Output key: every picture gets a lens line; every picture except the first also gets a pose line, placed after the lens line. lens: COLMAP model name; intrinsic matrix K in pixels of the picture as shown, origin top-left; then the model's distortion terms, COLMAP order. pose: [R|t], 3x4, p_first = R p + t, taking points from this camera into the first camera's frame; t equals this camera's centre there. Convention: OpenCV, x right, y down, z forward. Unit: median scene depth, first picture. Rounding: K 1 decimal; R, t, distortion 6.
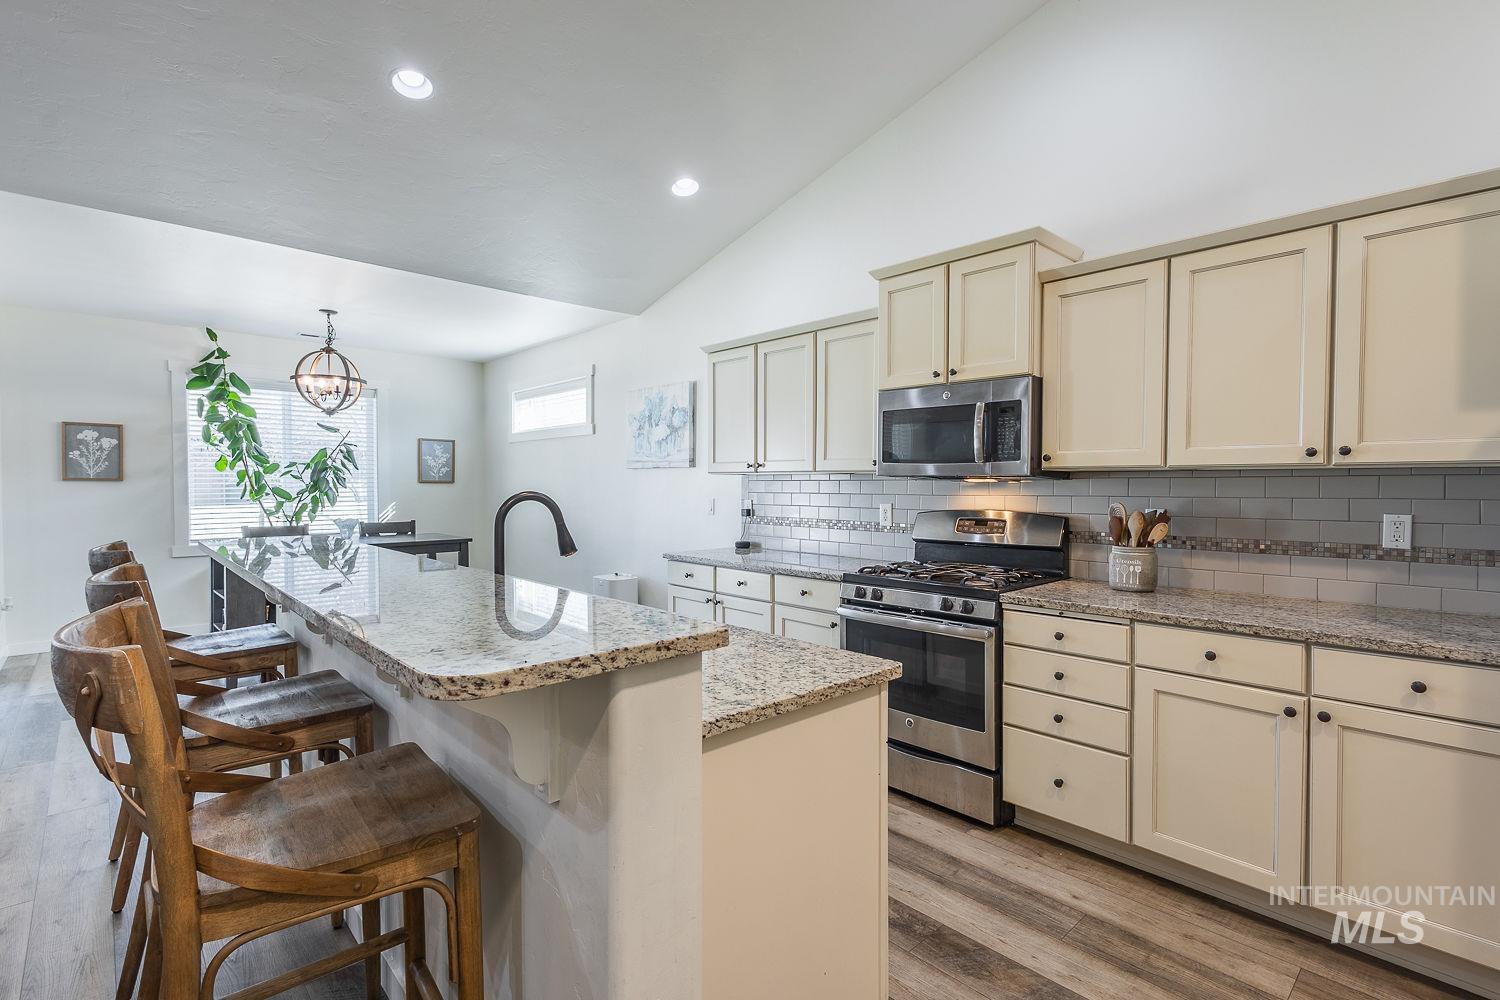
lens RADIAL K [[700.2, 0, 749.0], [0, 700.2, 499.5], [0, 0, 1]] dist [0.010914, -0.003914]
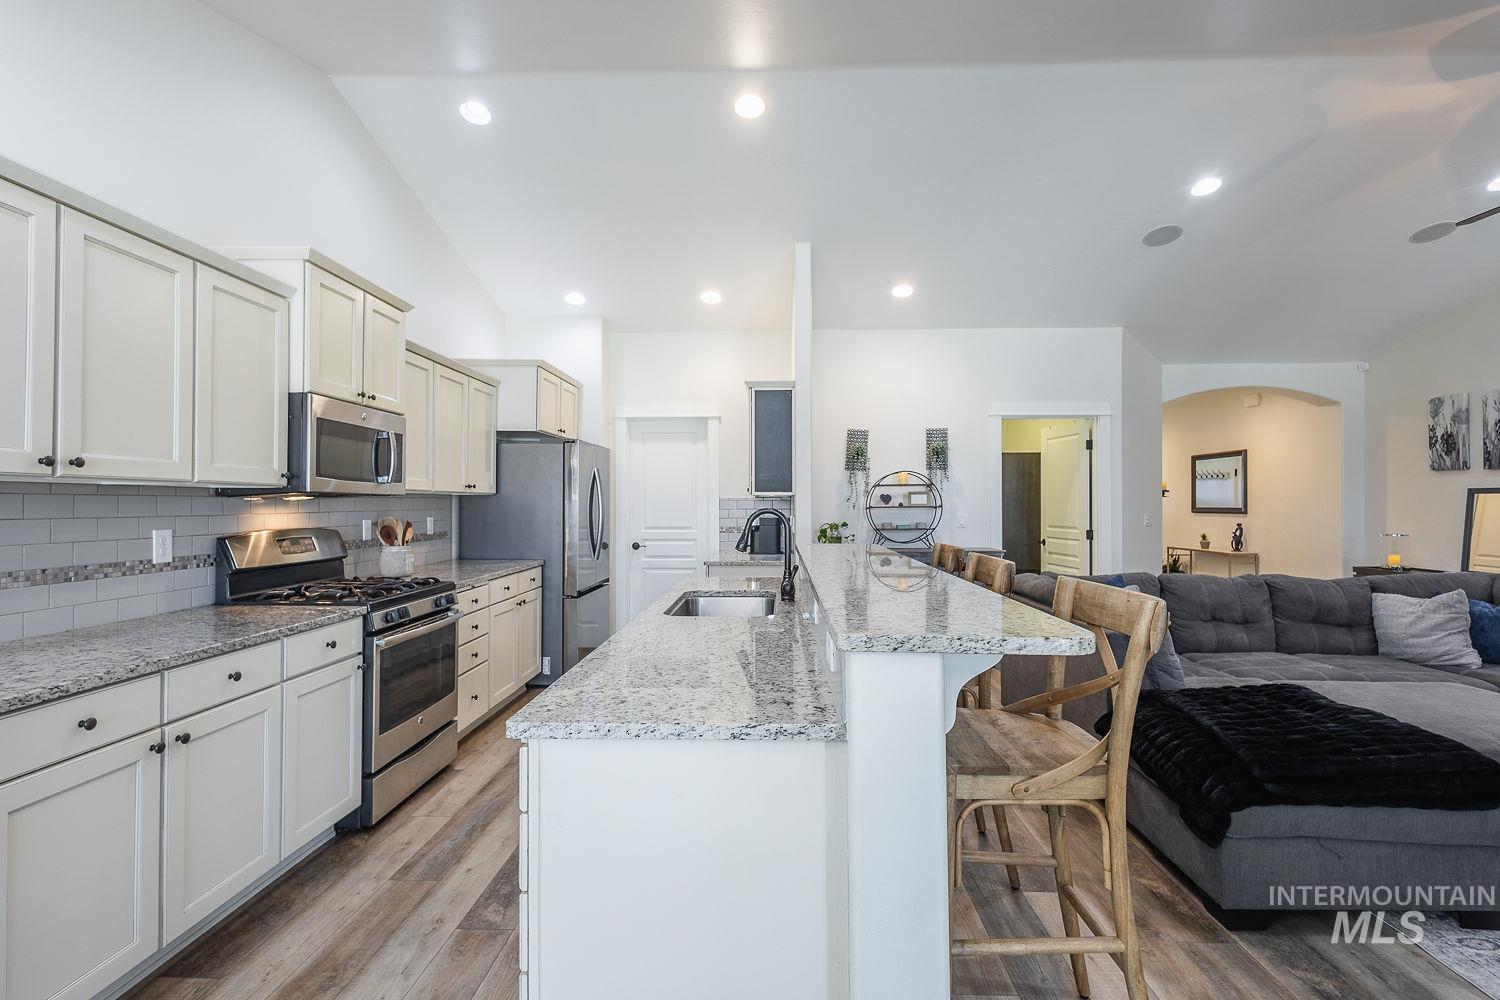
lens RADIAL K [[700.2, 0, 749.0], [0, 700.2, 499.5], [0, 0, 1]] dist [0.010914, -0.003914]
pose [[-0.706991, 0.000519, 0.707222, -0.871665], [0.013059, 0.999839, 0.012321, -0.031152], [-0.707102, 0.017947, -0.706884, 1.356485]]
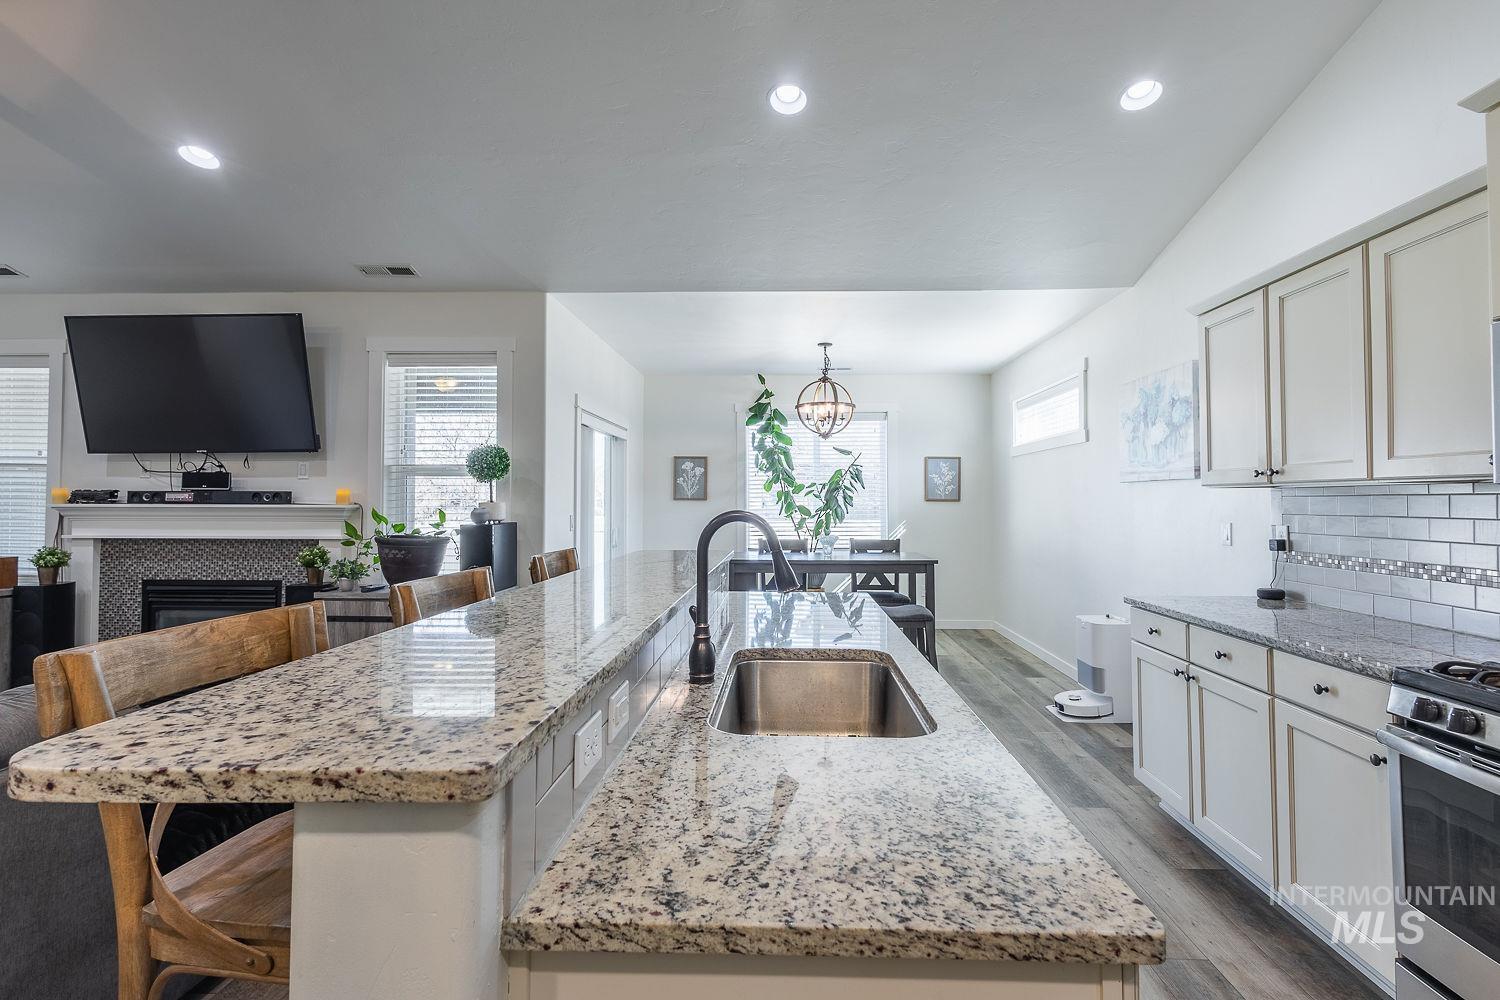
lens RADIAL K [[710.5, 0, 762.8], [0, 710.5, 482.7], [0, 0, 1]] dist [0.008773, -0.000708]
pose [[0.711213, -0.020564, -0.702675, 0.188639], [-0.014460, 0.998933, -0.043870, -0.005182], [0.702827, 0.041362, 0.710157, 0.279457]]
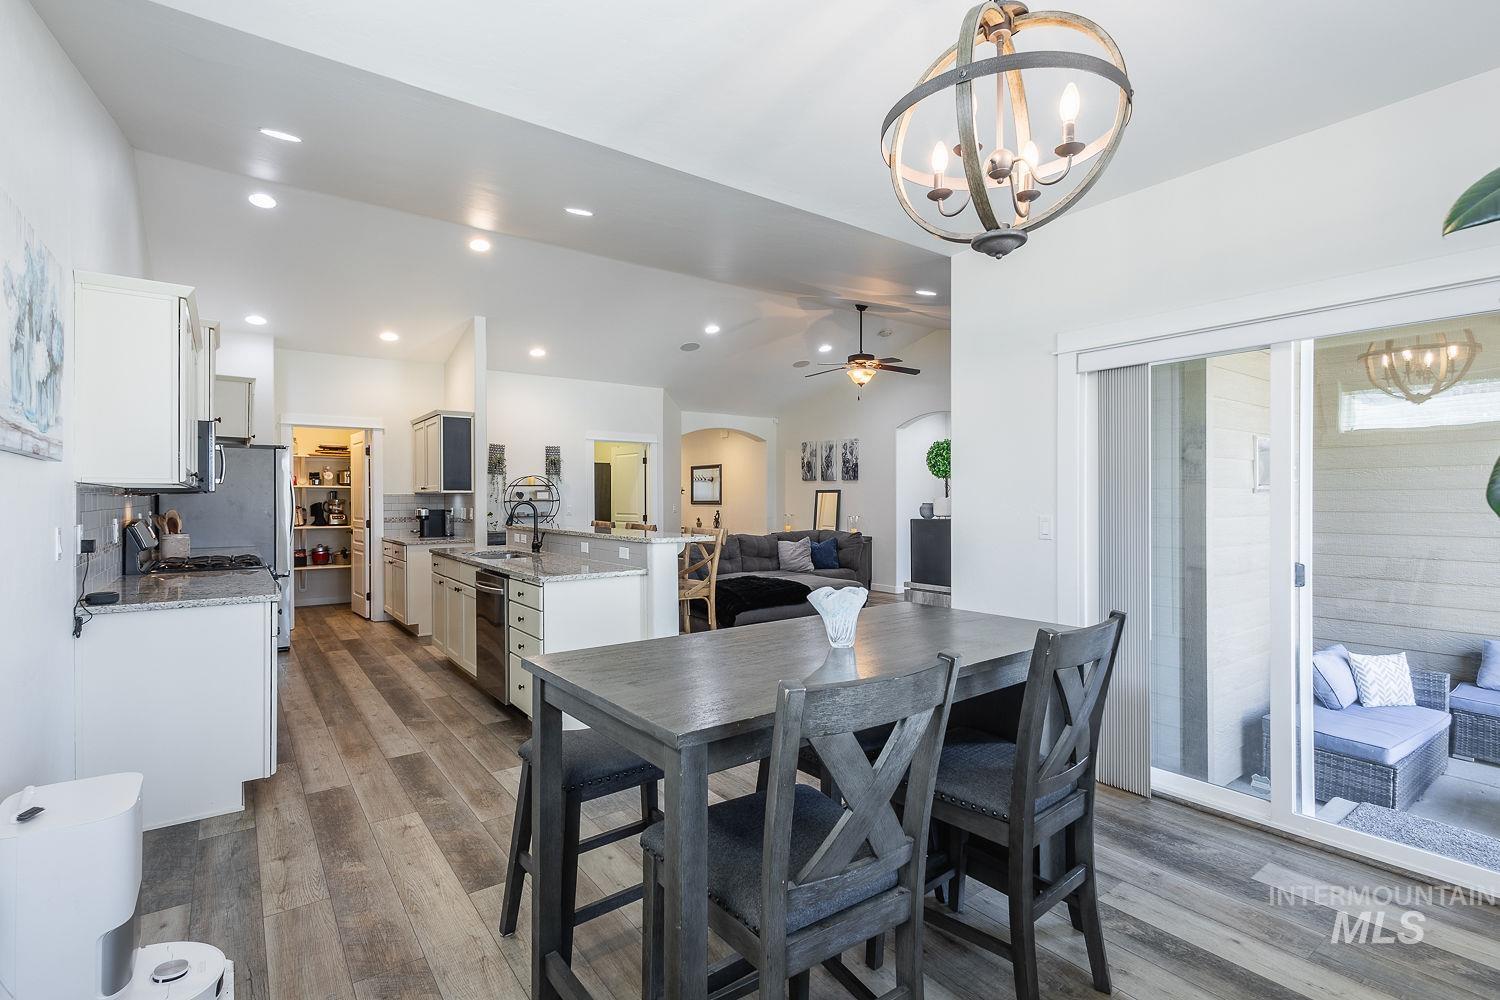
lens RADIAL K [[697.6, 0, 748.3], [0, 697.6, 499.0], [0, 0, 1]] dist [0.013364, -0.004480]
pose [[-0.993894, -0.001387, 0.110326, -0.948666], [0.001245, 0.999716, 0.023783, -0.053158], [-0.110328, 0.023776, -0.993611, 2.320560]]
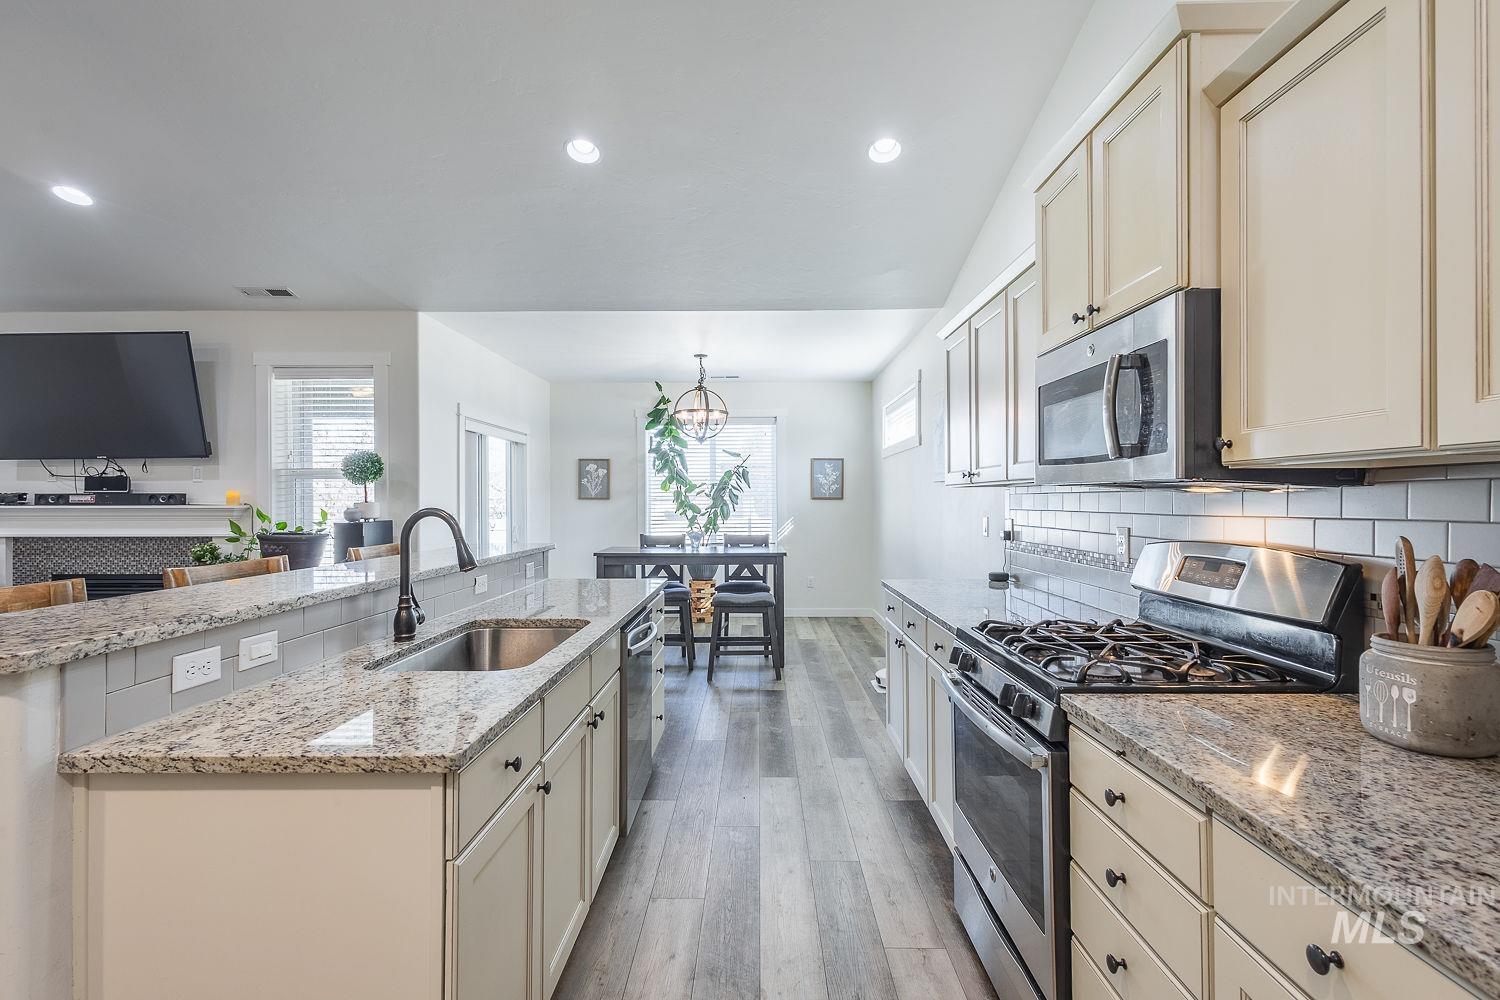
lens RADIAL K [[697.6, 0, 748.3], [0, 697.6, 499.0], [0, 0, 1]] dist [0.013364, -0.004480]
pose [[0.723674, -0.006603, -0.690111, 0.491784], [-0.009292, 0.999770, -0.019310, -0.006109], [0.690080, 0.020387, 0.723446, 0.369408]]
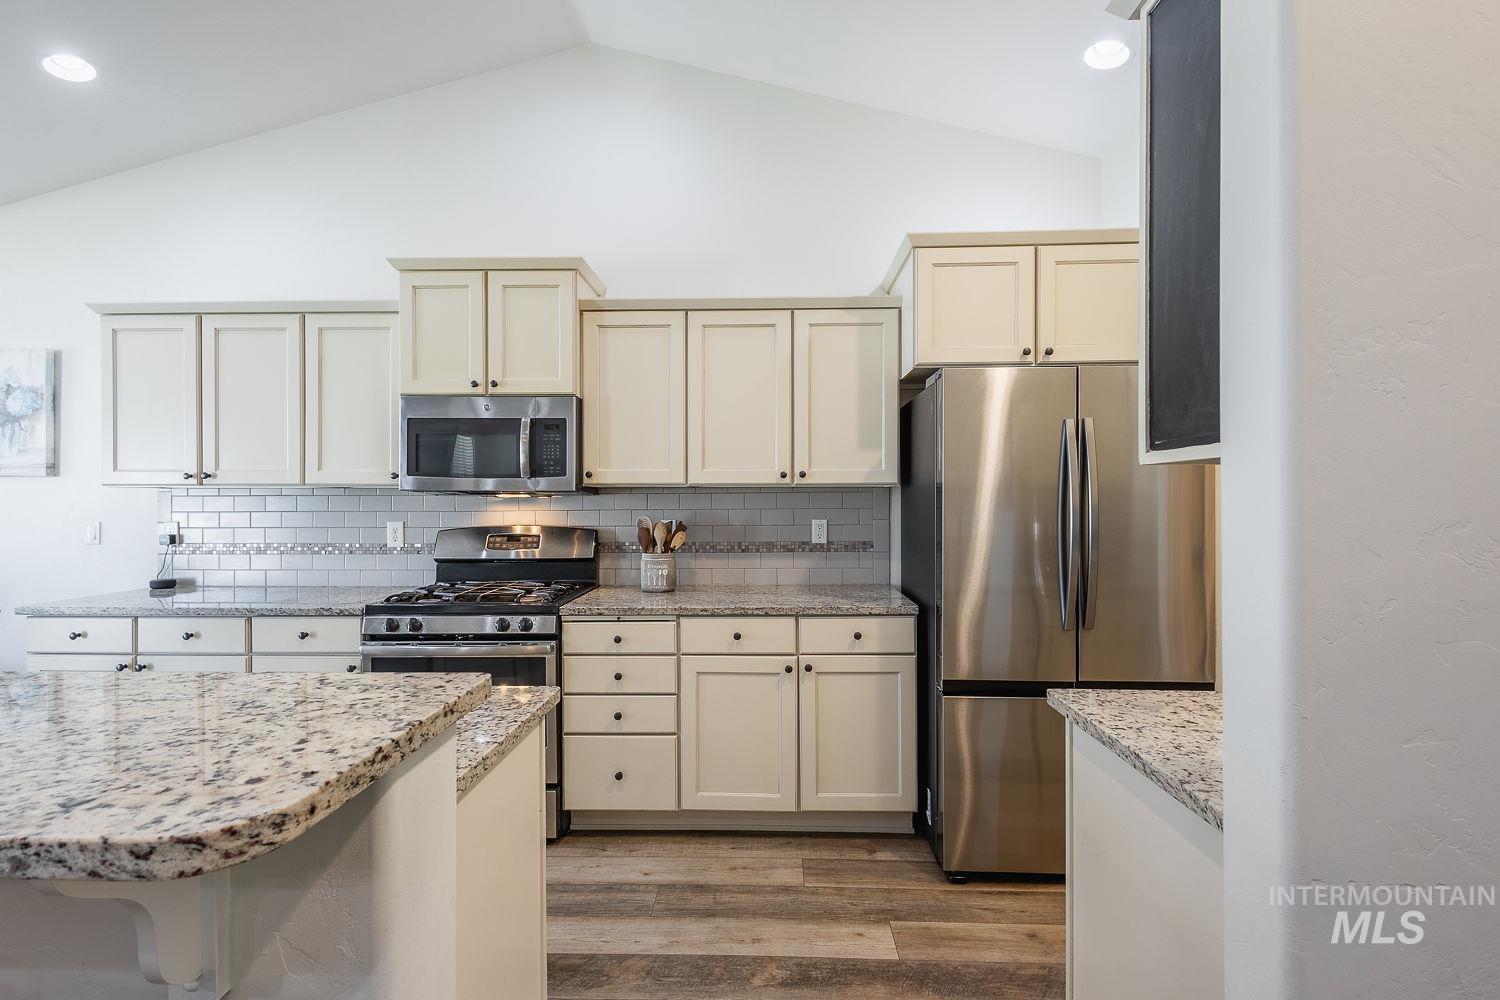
lens RADIAL K [[700.2, 0, 749.0], [0, 700.2, 499.5], [0, 0, 1]] dist [0.010914, -0.003914]
pose [[0.705330, -0.003979, 0.708868, -0.148453], [0.019380, 0.999719, -0.013672, -0.002114], [-0.708614, 0.023382, 0.705209, 0.072108]]
